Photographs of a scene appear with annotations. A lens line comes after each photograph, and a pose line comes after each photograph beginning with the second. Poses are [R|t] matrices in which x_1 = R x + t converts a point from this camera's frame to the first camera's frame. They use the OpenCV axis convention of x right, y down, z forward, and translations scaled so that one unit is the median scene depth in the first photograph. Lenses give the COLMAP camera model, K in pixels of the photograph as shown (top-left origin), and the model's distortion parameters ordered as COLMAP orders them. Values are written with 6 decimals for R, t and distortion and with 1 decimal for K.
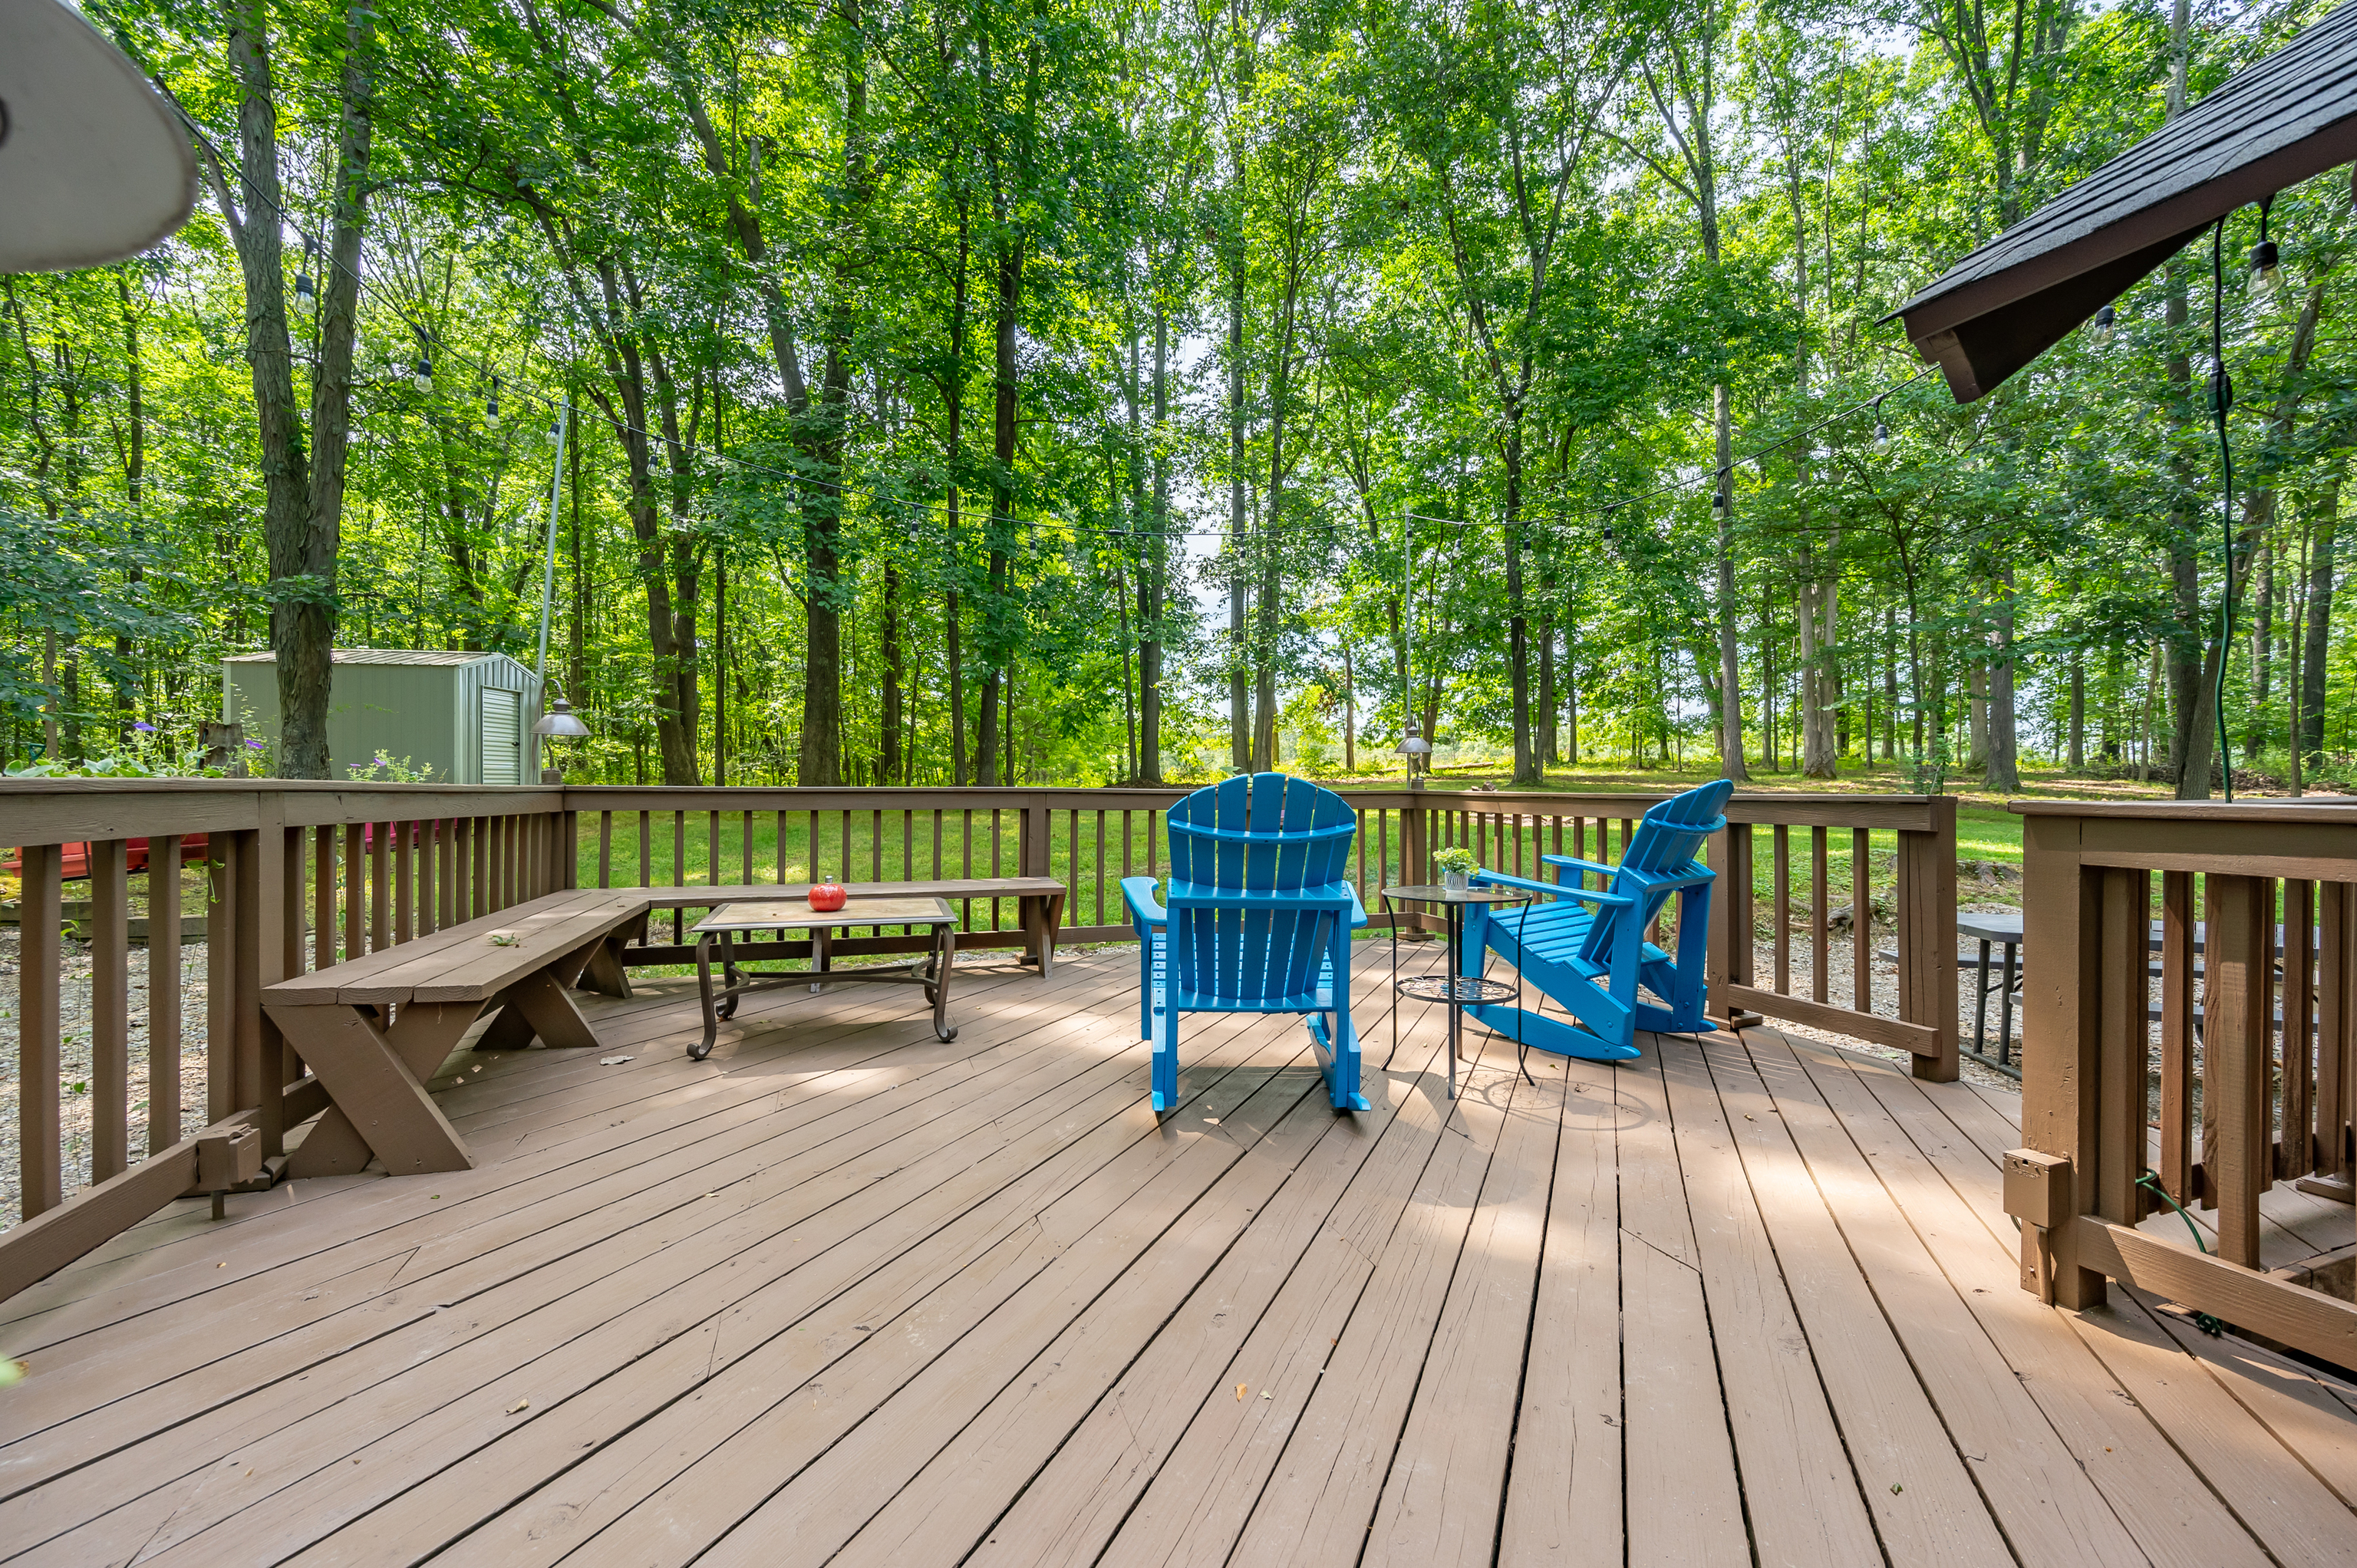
lens RADIAL K [[961.8, 0, 1178.5], [0, 961.8, 784.0], [0, 0, 1]] dist [0.000856, 0.000041]
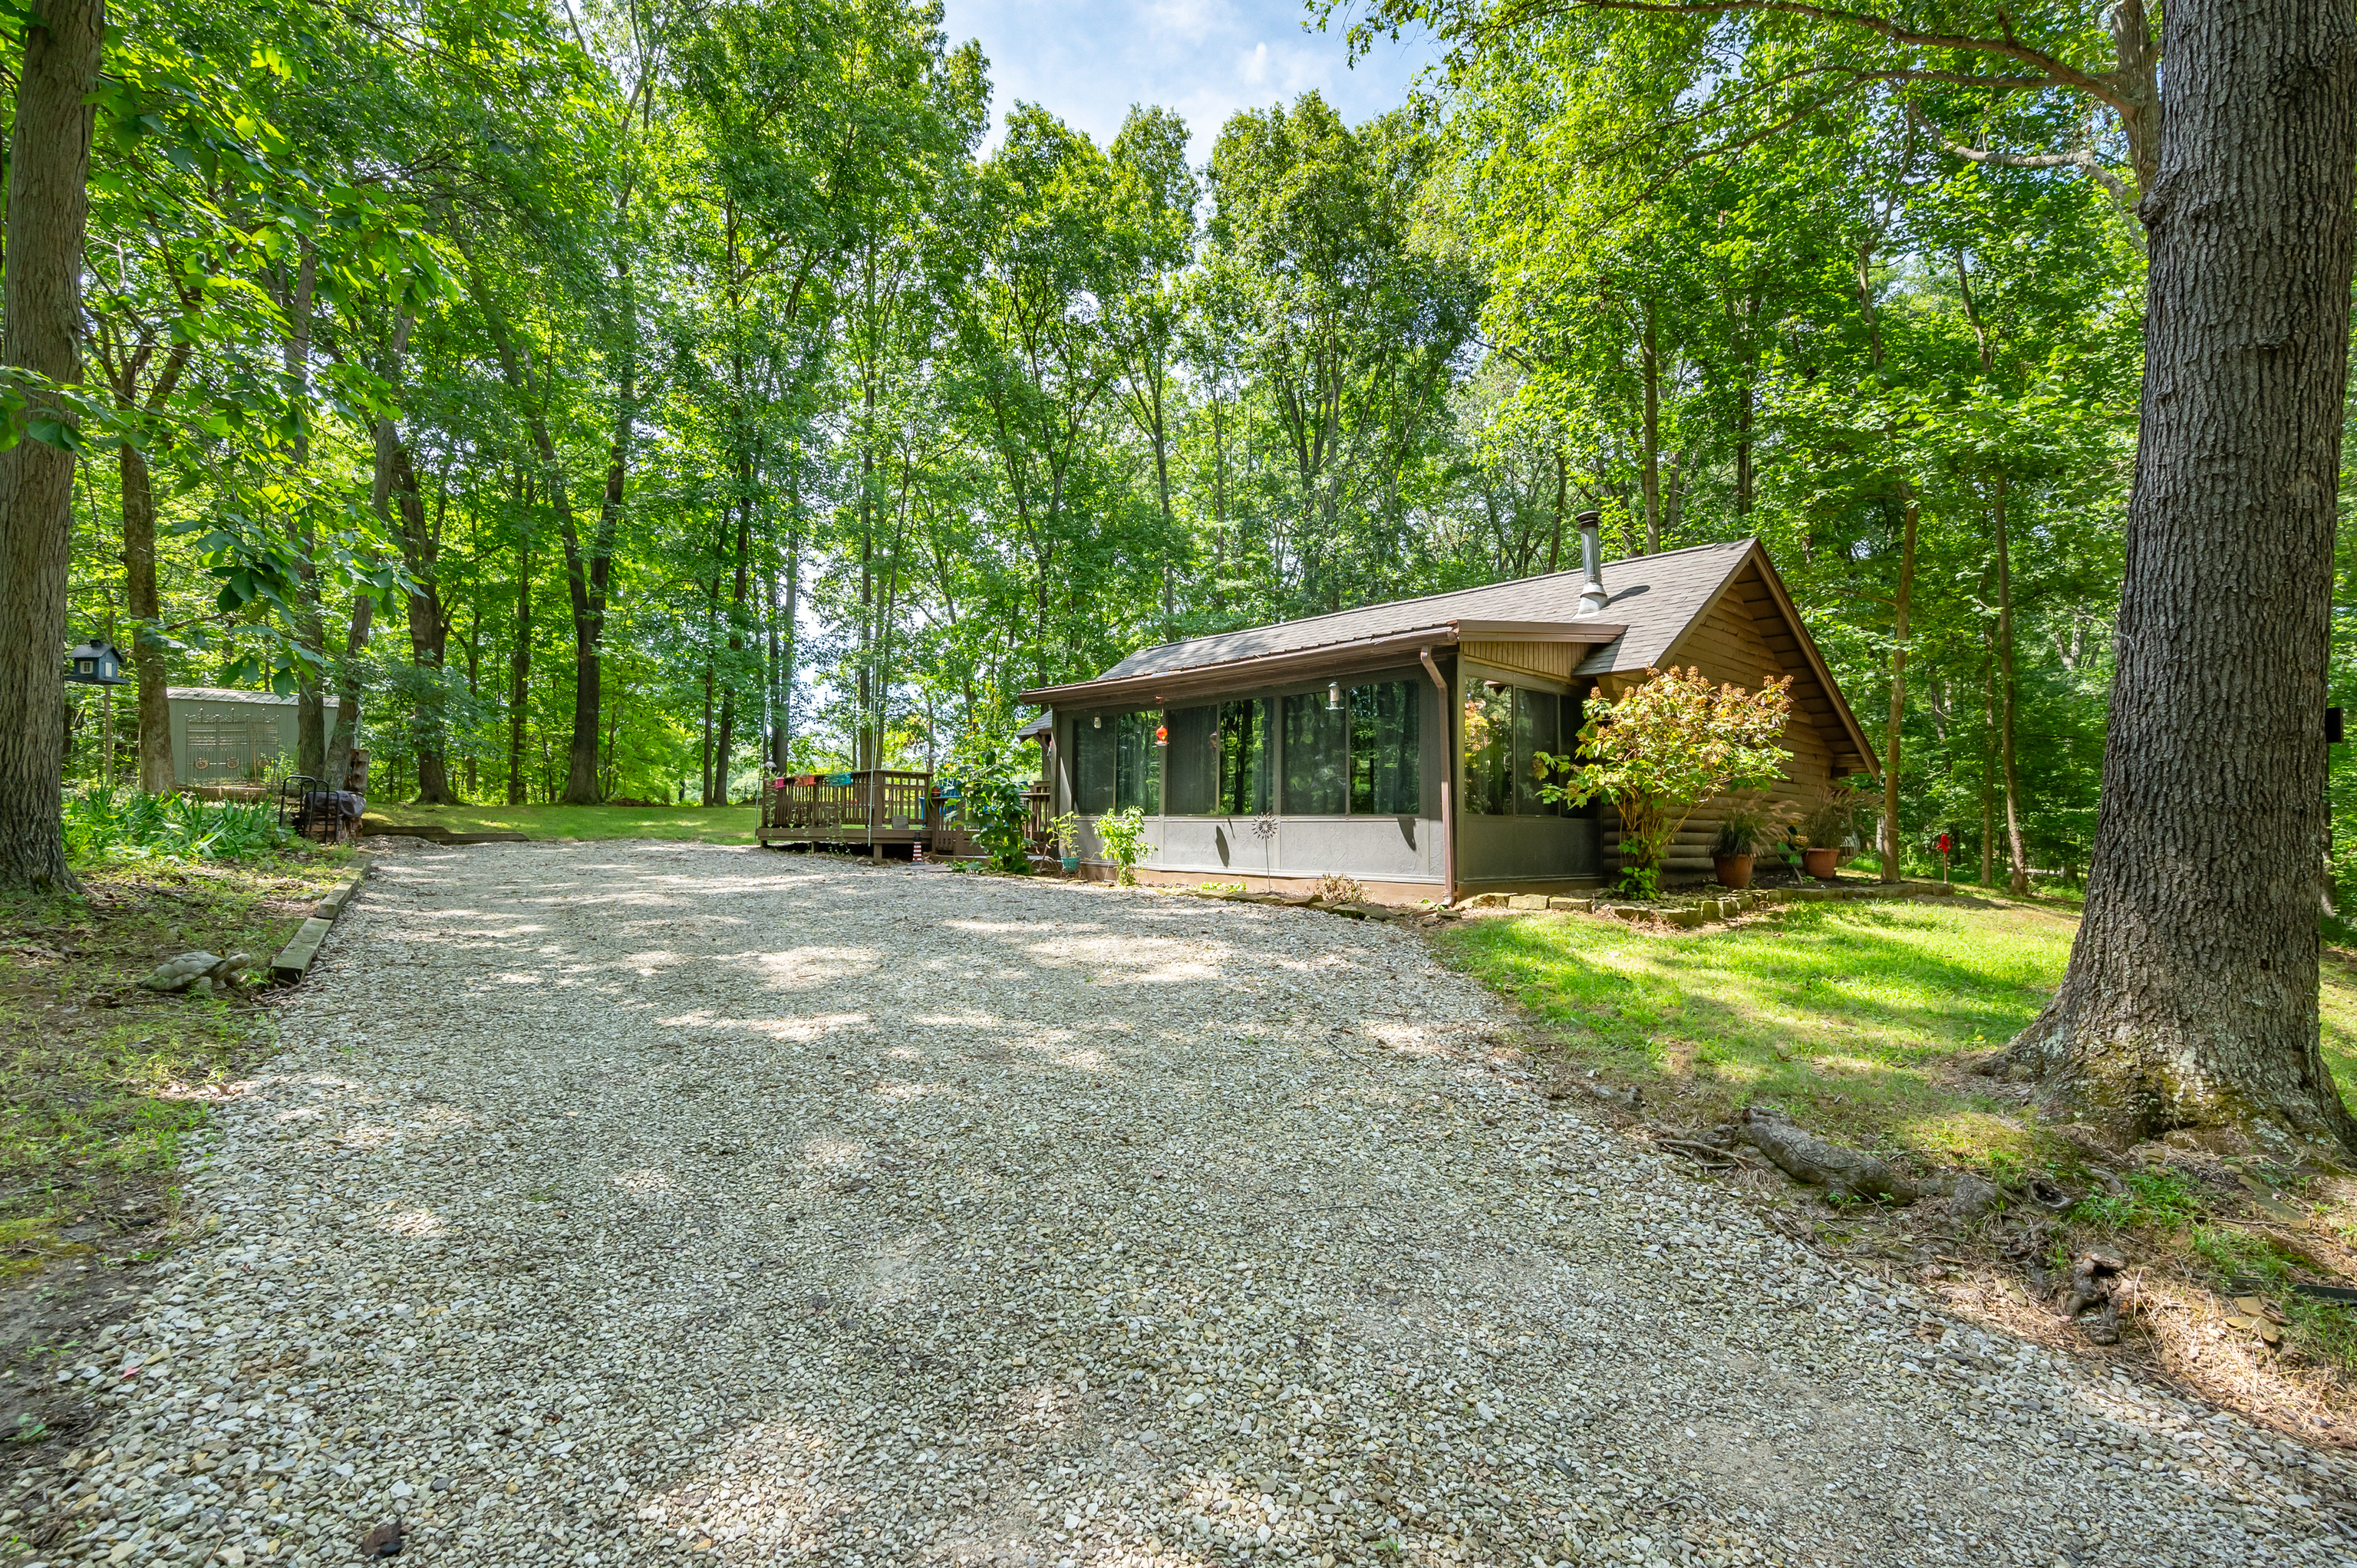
lens RADIAL K [[1047.5, 0, 1178.5], [0, 1047.5, 784.0], [0, 0, 1]] dist [0.001278, 0.000109]
pose [[0.913347, 0.020475, 0.406667, -0.113067], [-0.007118, 0.999385, -0.034331, 0.023364], [-0.407120, 0.028462, 0.912931, -0.528317]]
